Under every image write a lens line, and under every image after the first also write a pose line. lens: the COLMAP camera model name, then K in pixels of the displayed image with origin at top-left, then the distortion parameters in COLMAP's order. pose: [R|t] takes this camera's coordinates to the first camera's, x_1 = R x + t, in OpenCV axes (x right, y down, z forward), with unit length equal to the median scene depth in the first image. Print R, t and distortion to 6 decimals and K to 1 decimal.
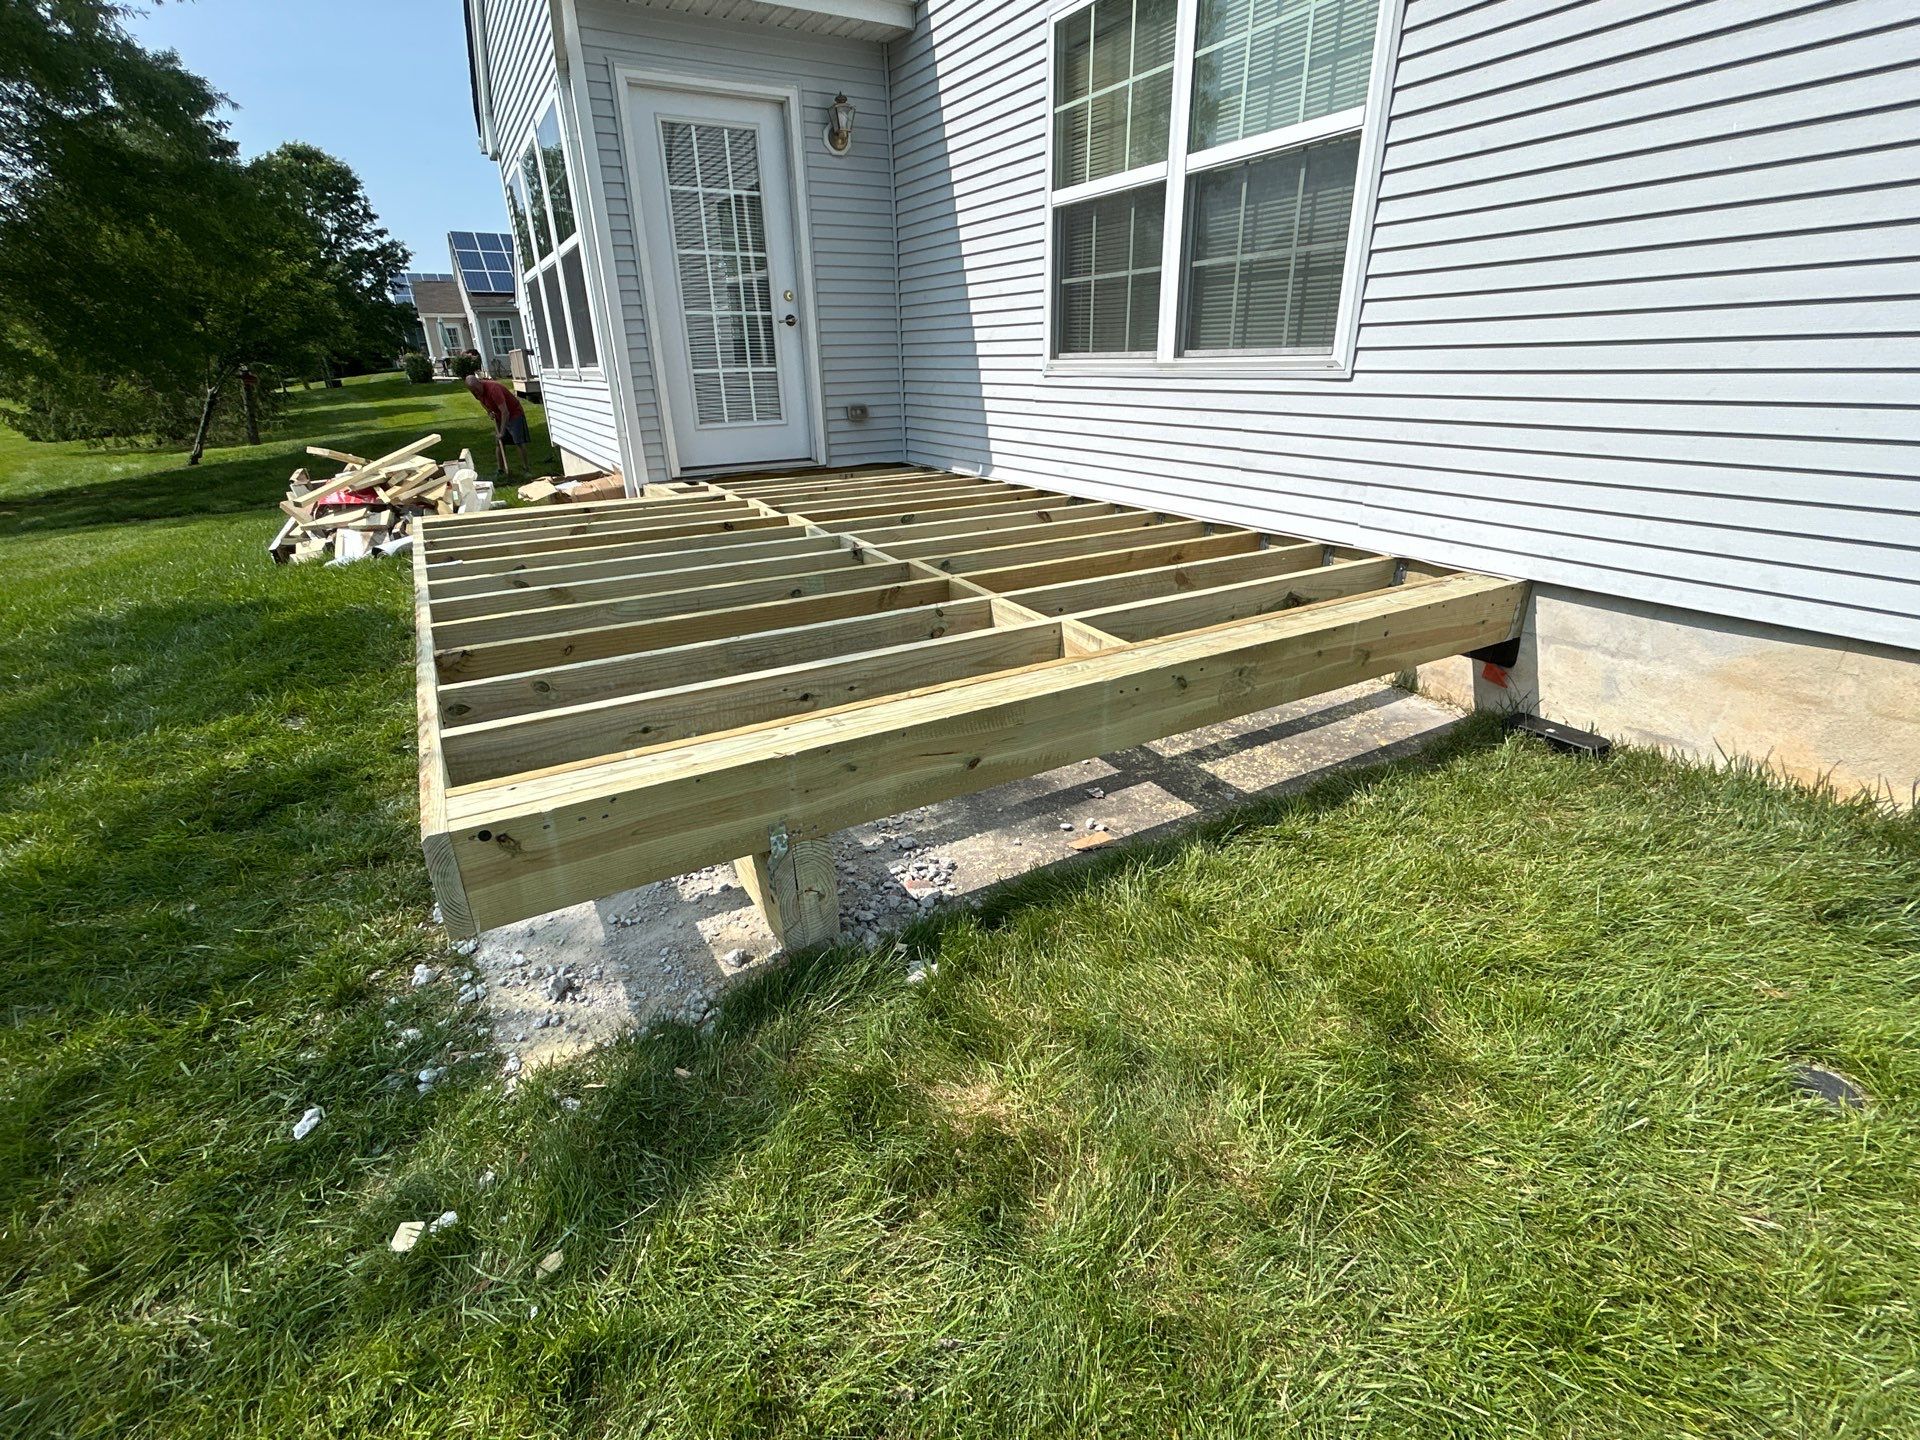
lens RADIAL K [[869.8, 0, 952.9], [0, 869.8, 714.2], [0, 0, 1]] dist [-0.002783, -0.000017]
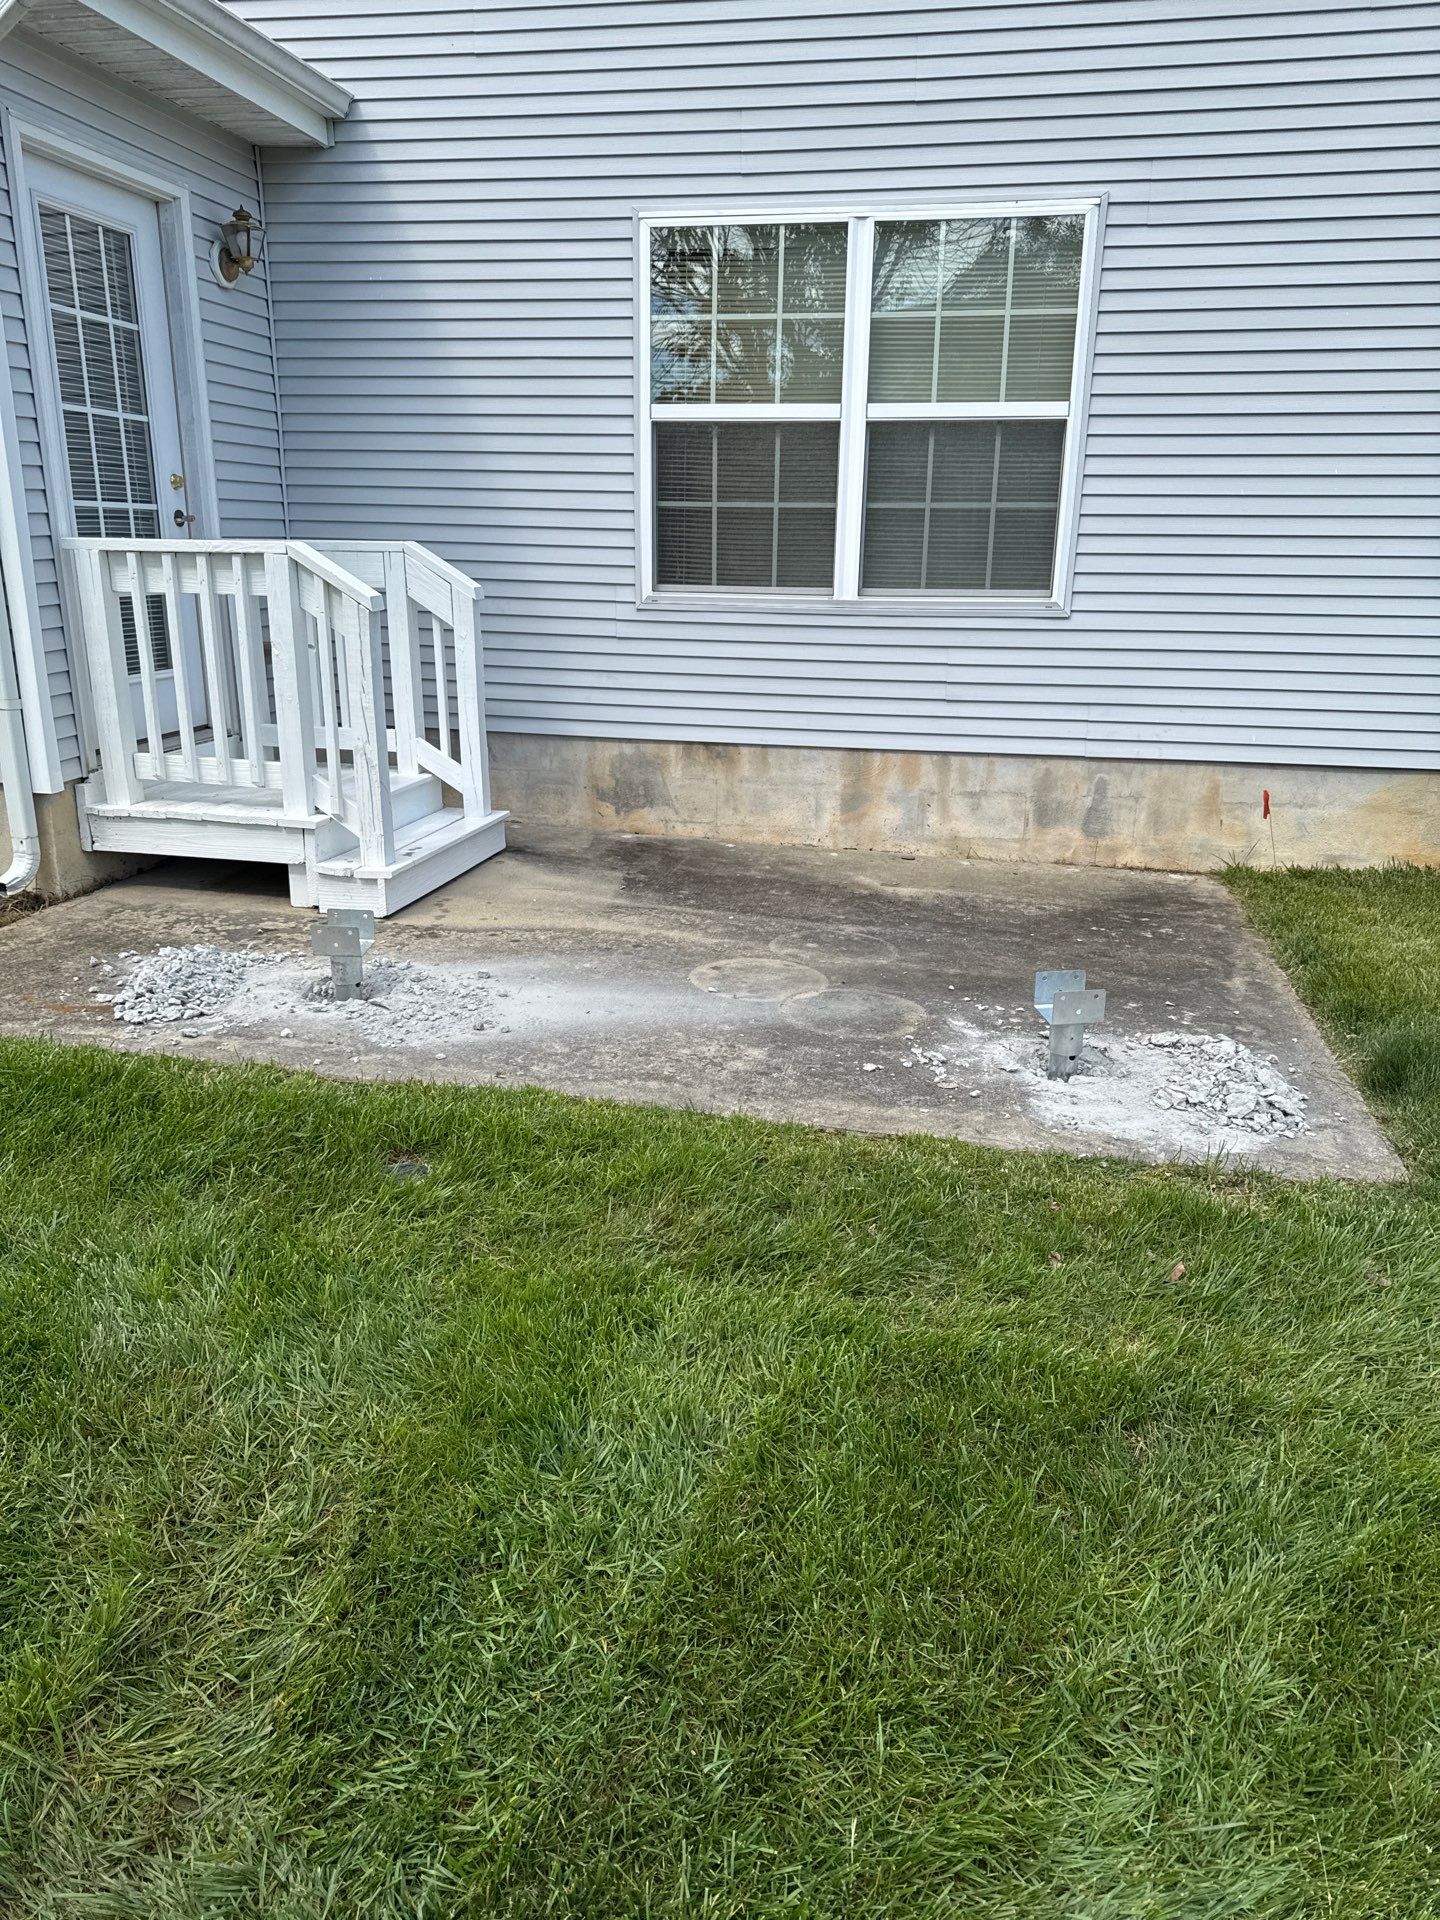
lens RADIAL K [[1363.4, 0, 717.1], [0, 1363.4, 962.2], [0, 0, 1]] dist [0.033078, -0.031892]
pose [[0.663218, -0.194096, 0.722819, -0.907594], [0.258574, 0.965739, 0.022073, -0.070452], [-0.702339, 0.172263, 0.690684, 0.096534]]
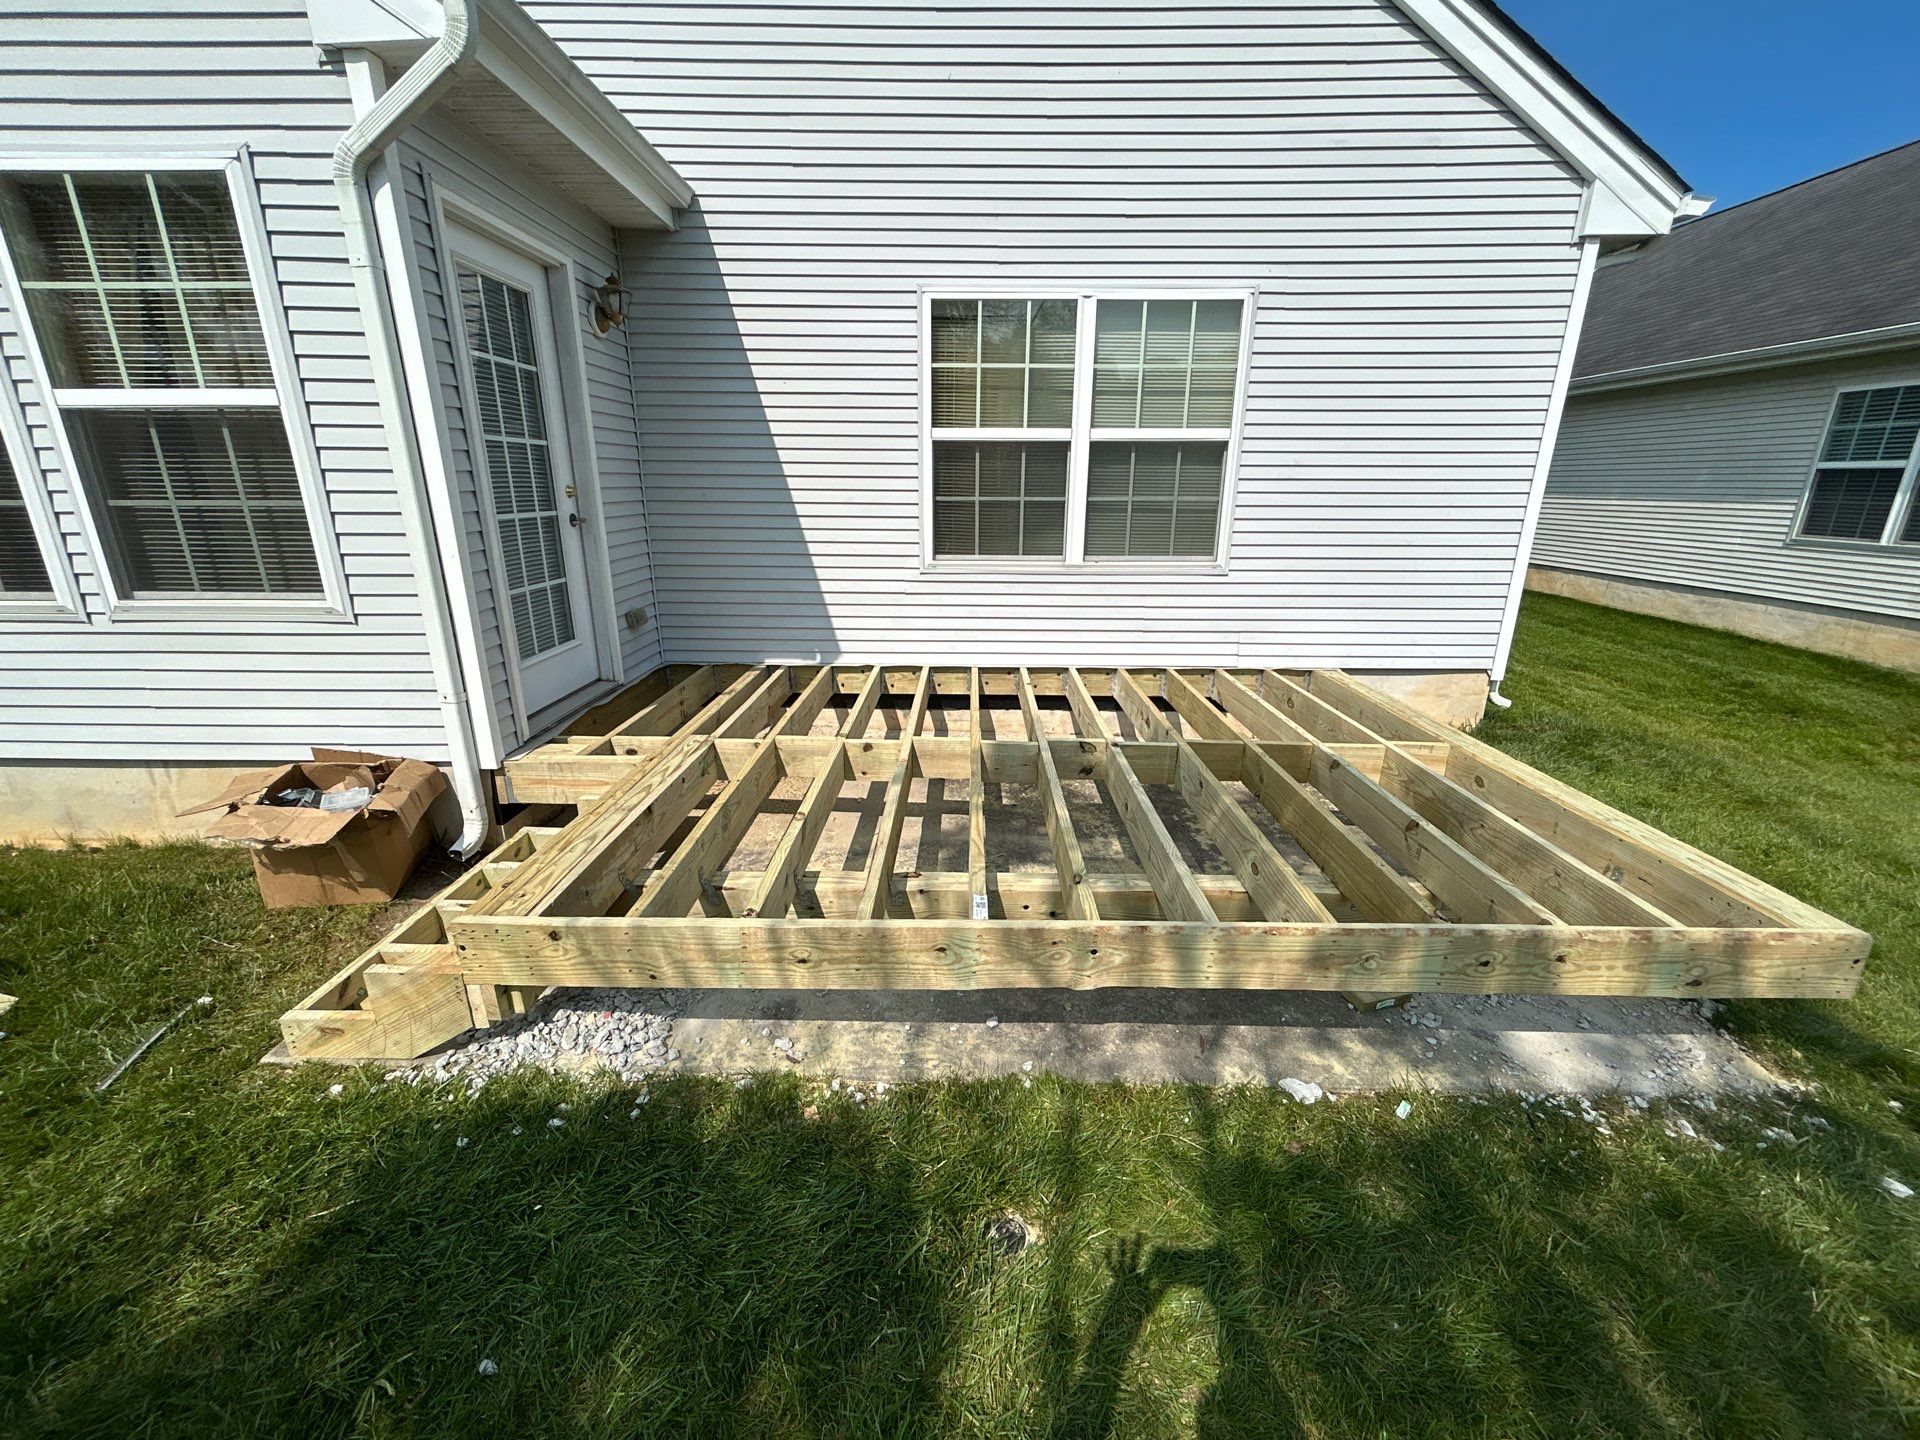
lens RADIAL K [[776.0, 0, 955.1], [0, 776.0, 719.4], [0, 0, 1]] dist [0.001147, -0.000090]
pose [[0.516036, -0.231905, 0.824577, -0.807513], [0.311277, 0.947610, 0.071703, -0.276492], [-0.798006, 0.219670, 0.561188, 0.446270]]
